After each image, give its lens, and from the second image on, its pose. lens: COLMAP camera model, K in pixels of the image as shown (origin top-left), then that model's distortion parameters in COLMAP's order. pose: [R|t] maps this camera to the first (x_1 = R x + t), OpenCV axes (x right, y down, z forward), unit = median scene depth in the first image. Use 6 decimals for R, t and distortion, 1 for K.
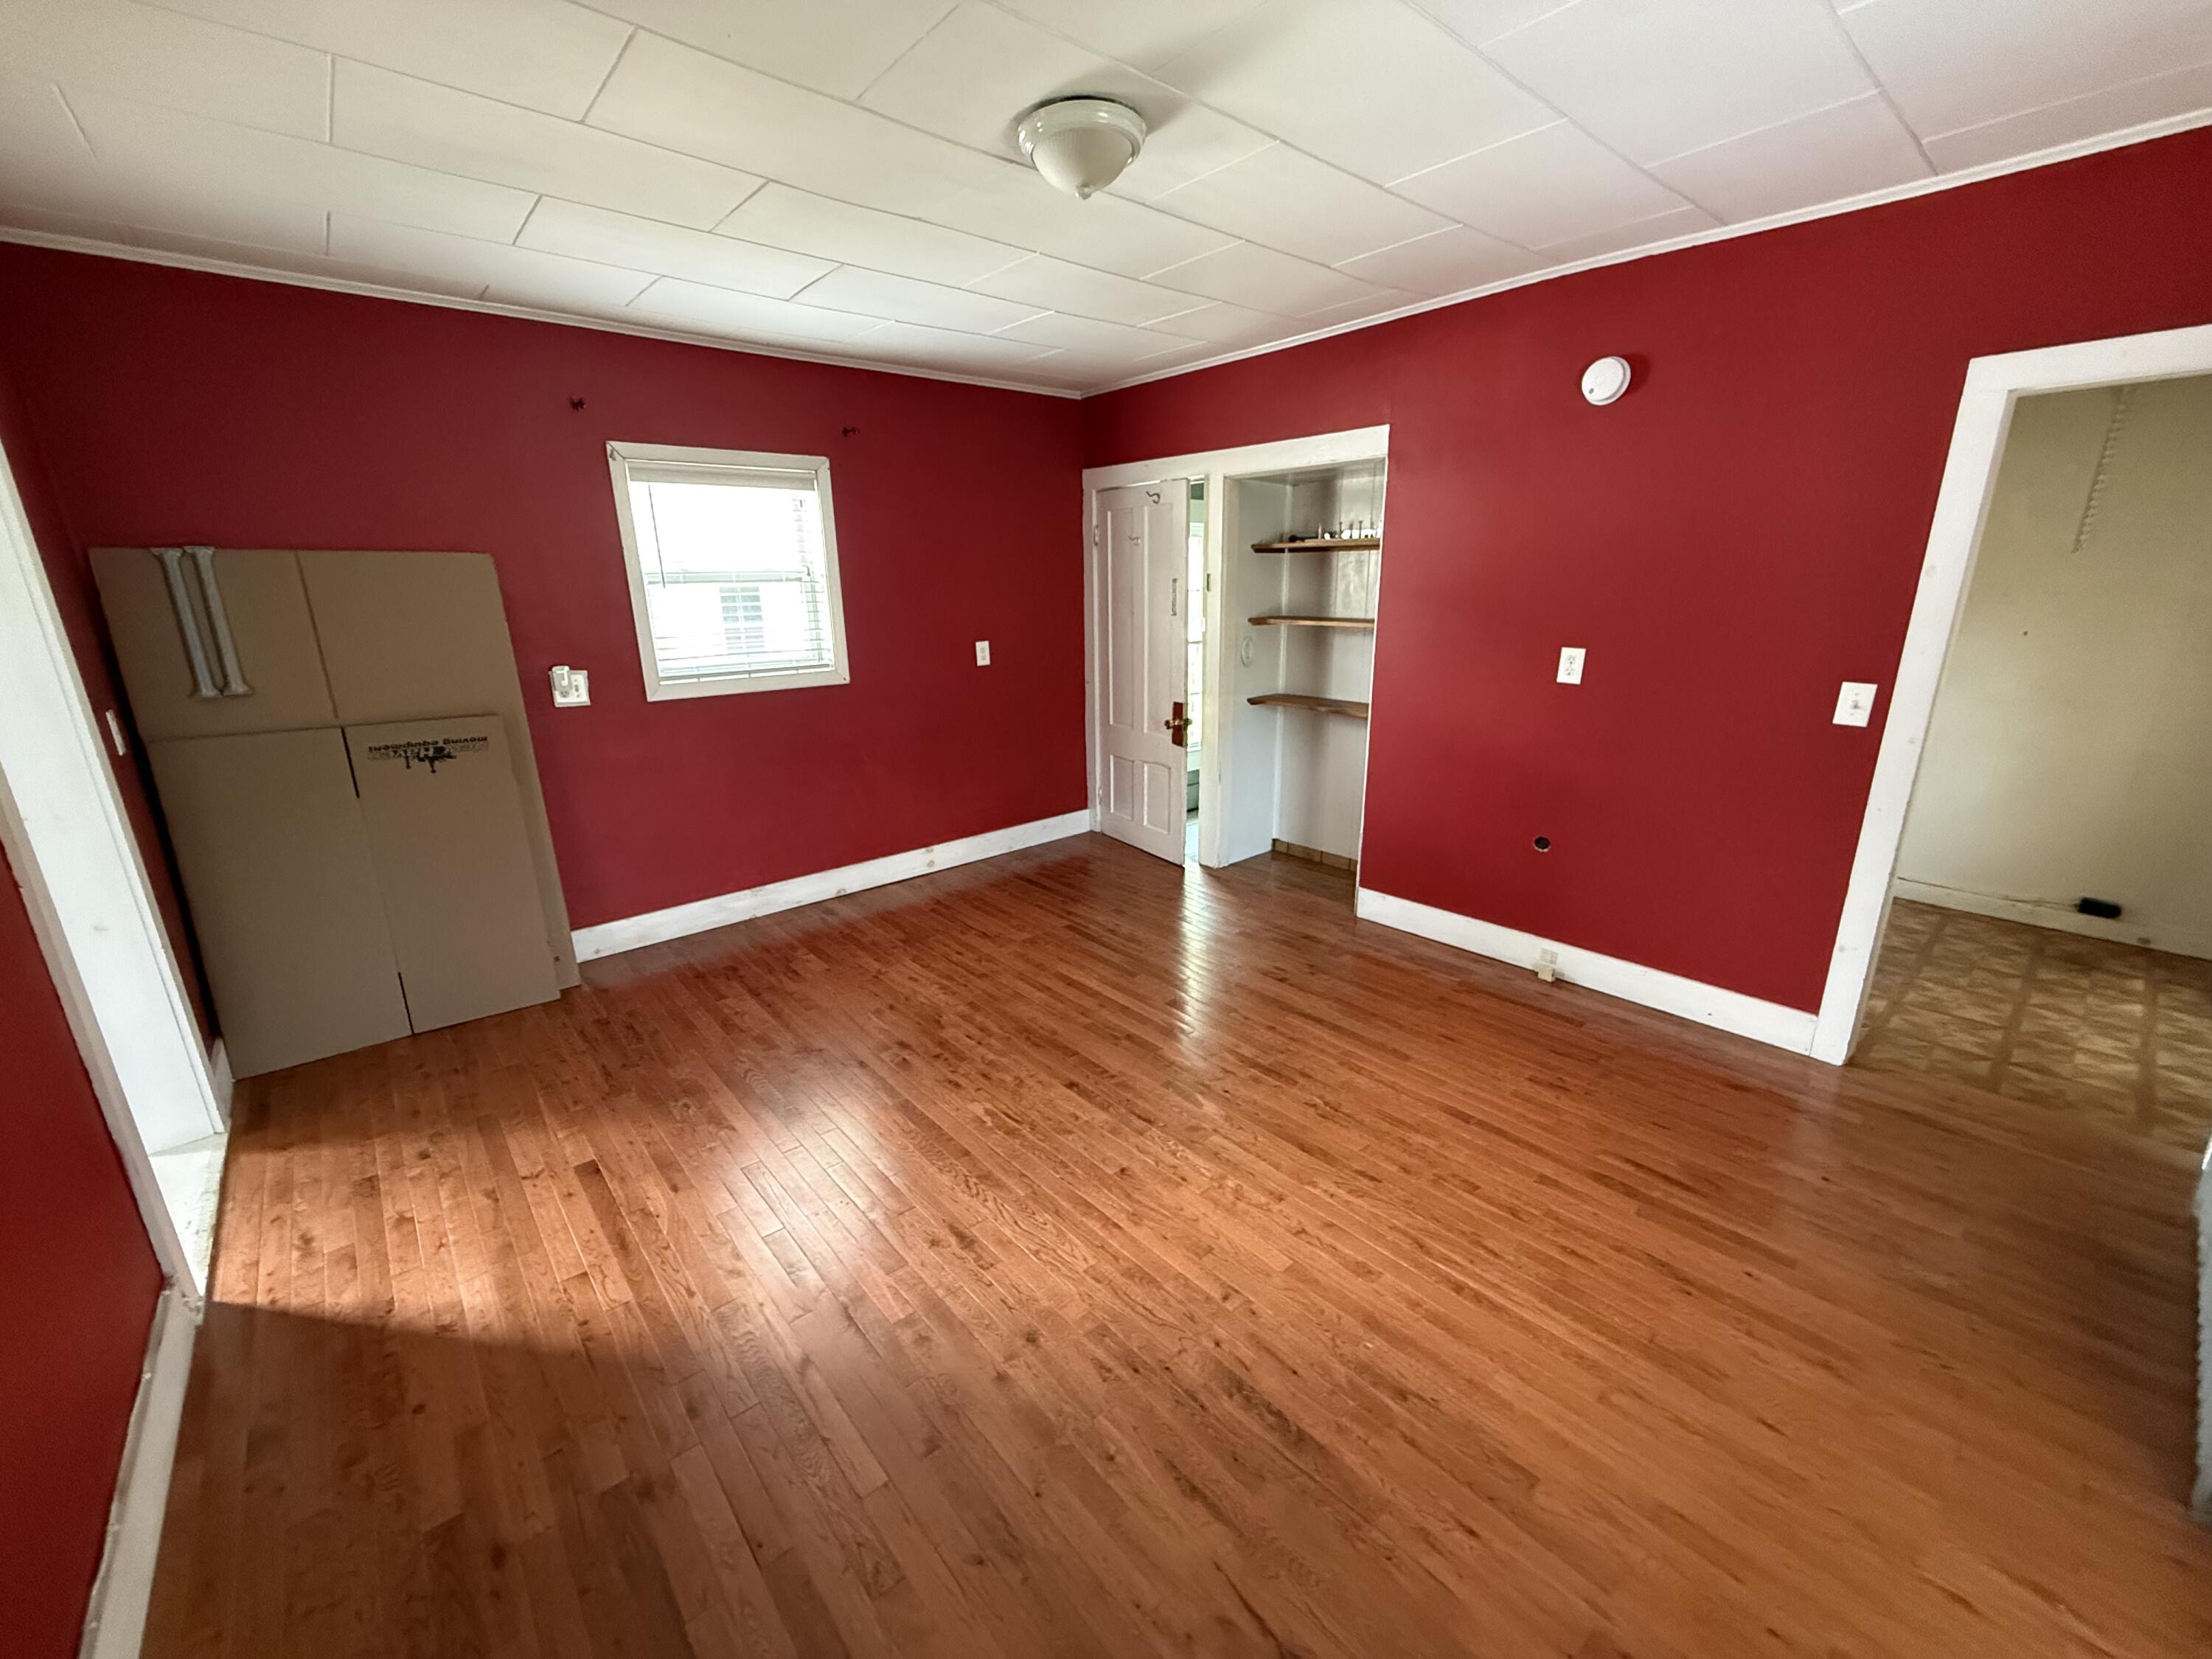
lens RADIAL K [[884.5, 0, 1094.8], [0, 884.5, 829.9], [0, 0, 1]] dist [0.000953, 0.000115]
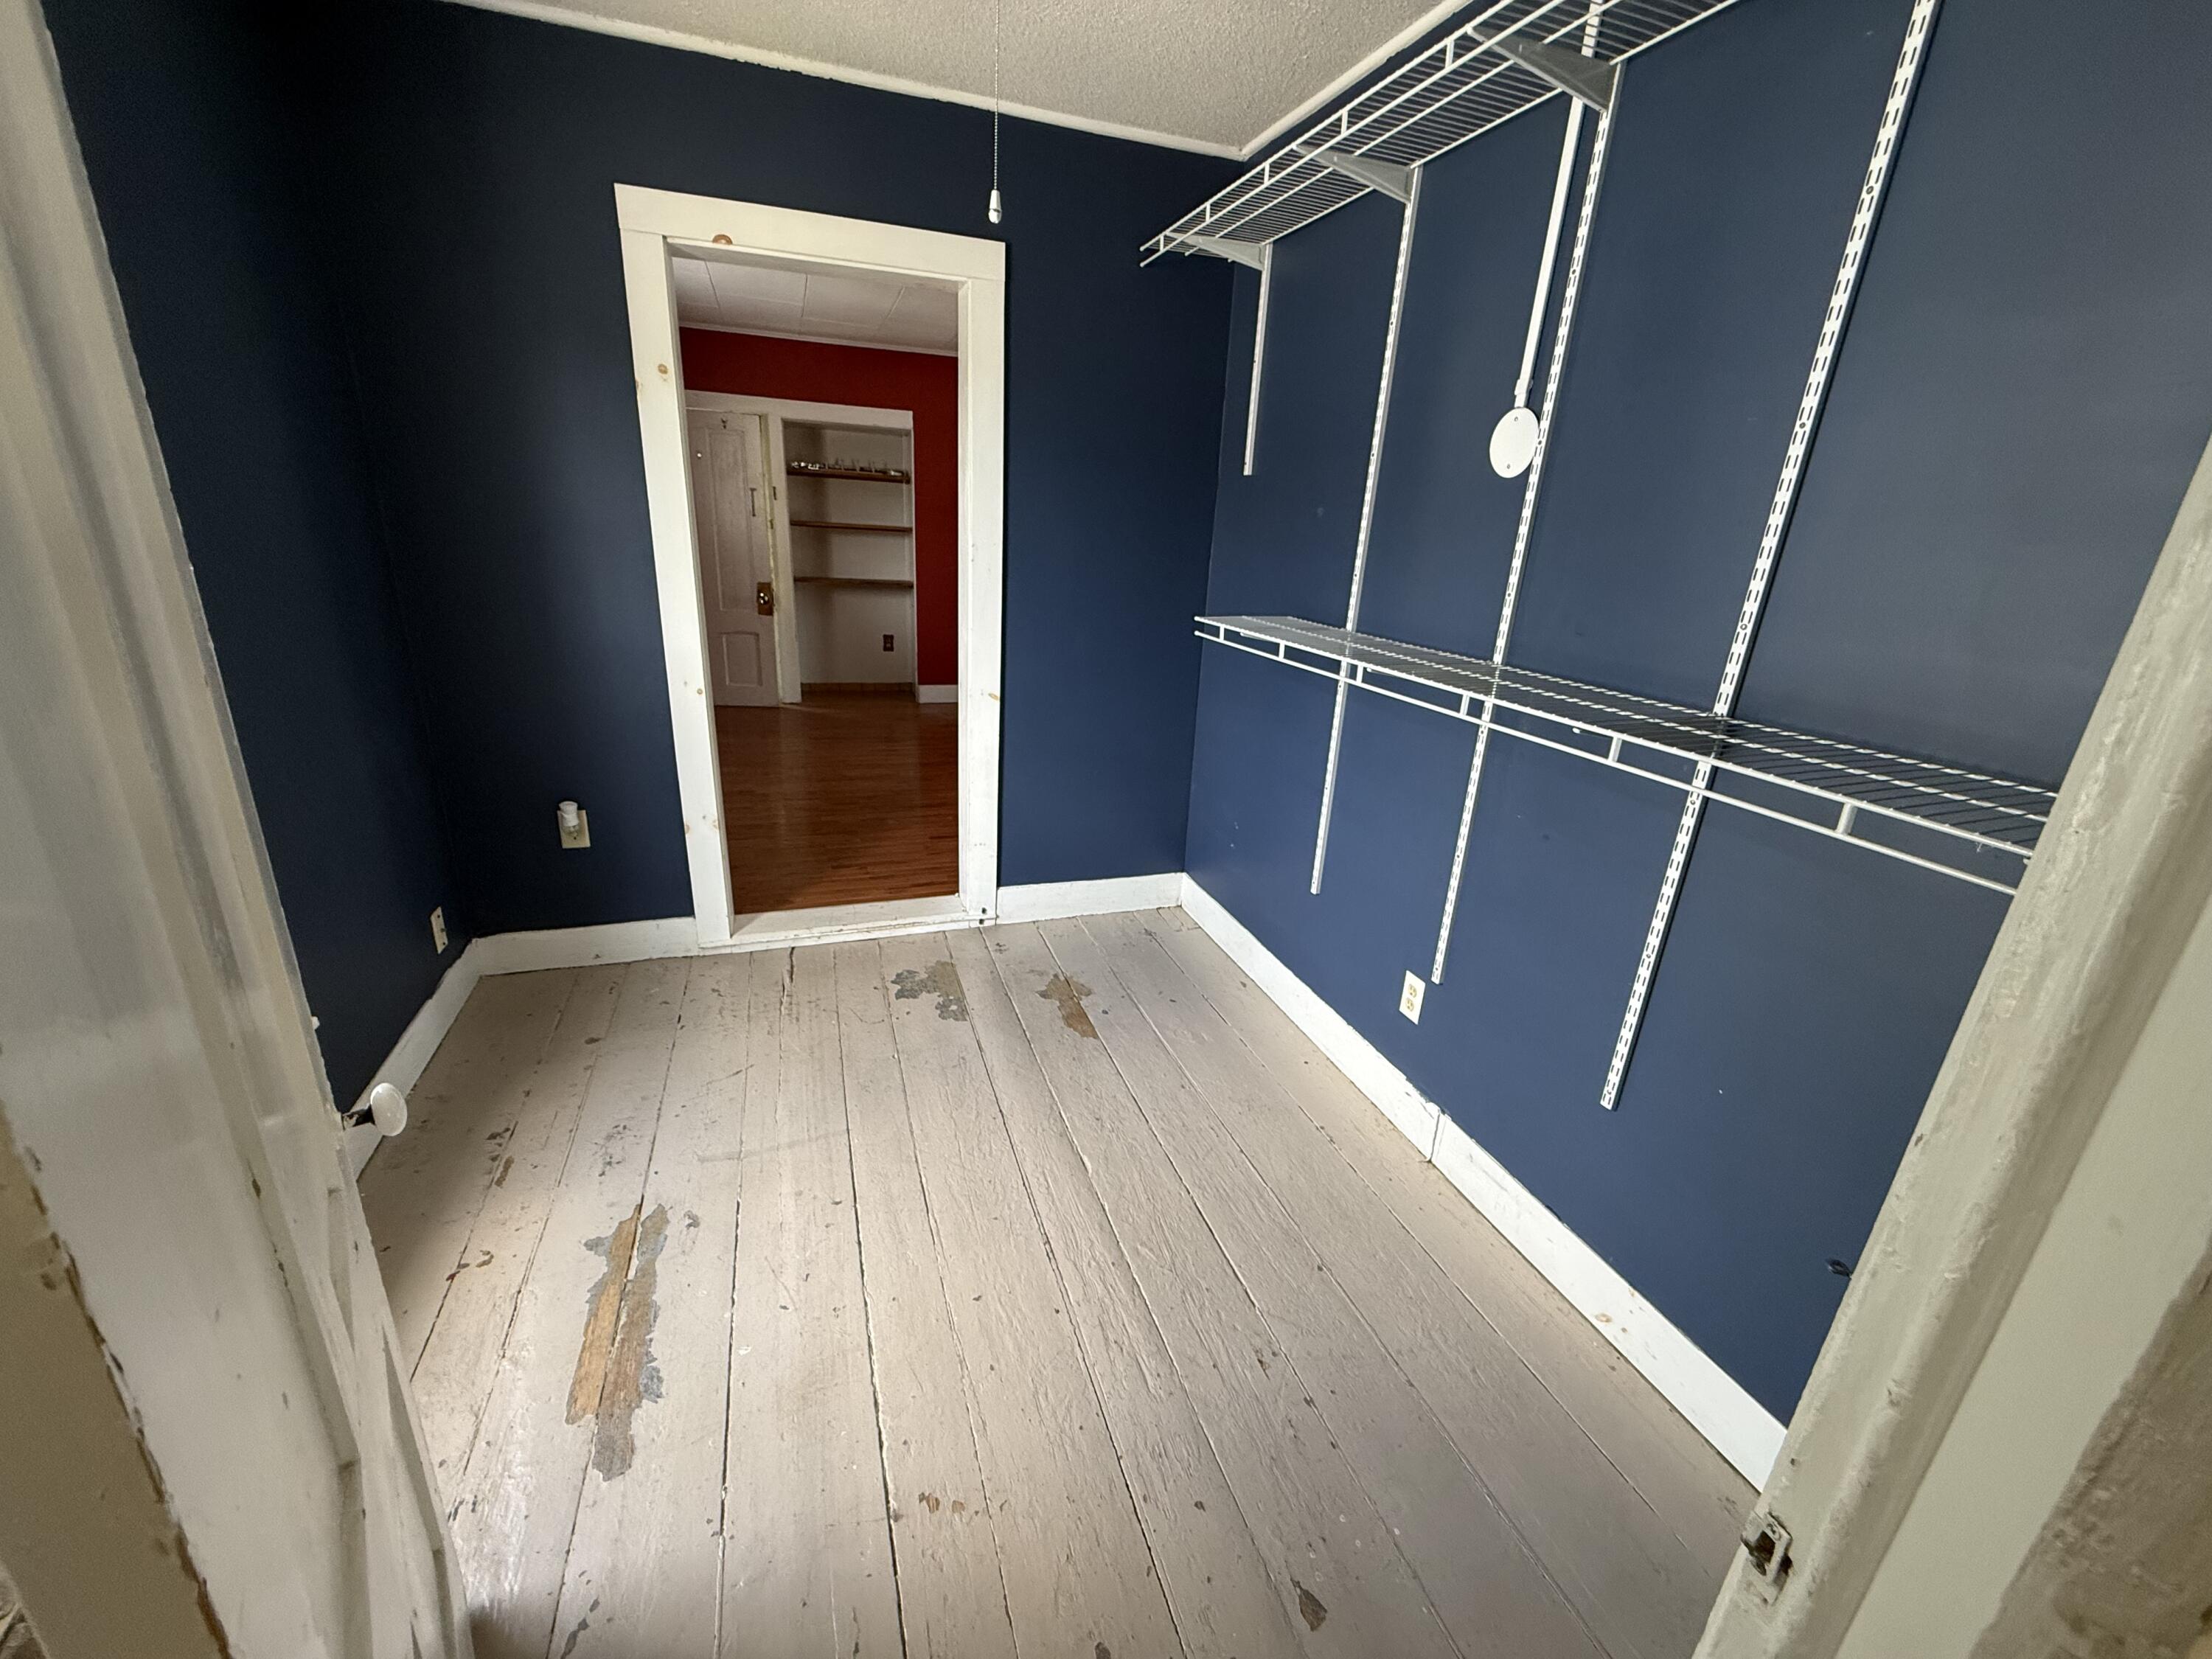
lens RADIAL K [[884.5, 0, 1100.7], [0, 884.5, 838.8], [0, 0, 1]] dist [0.000953, 0.000115]
pose [[0.360293, -0.283843, 0.888607, -1.695230], [0.200928, 0.953837, 0.223211, 0.052397], [-0.910943, 0.098125, 0.400693, 0.030195]]
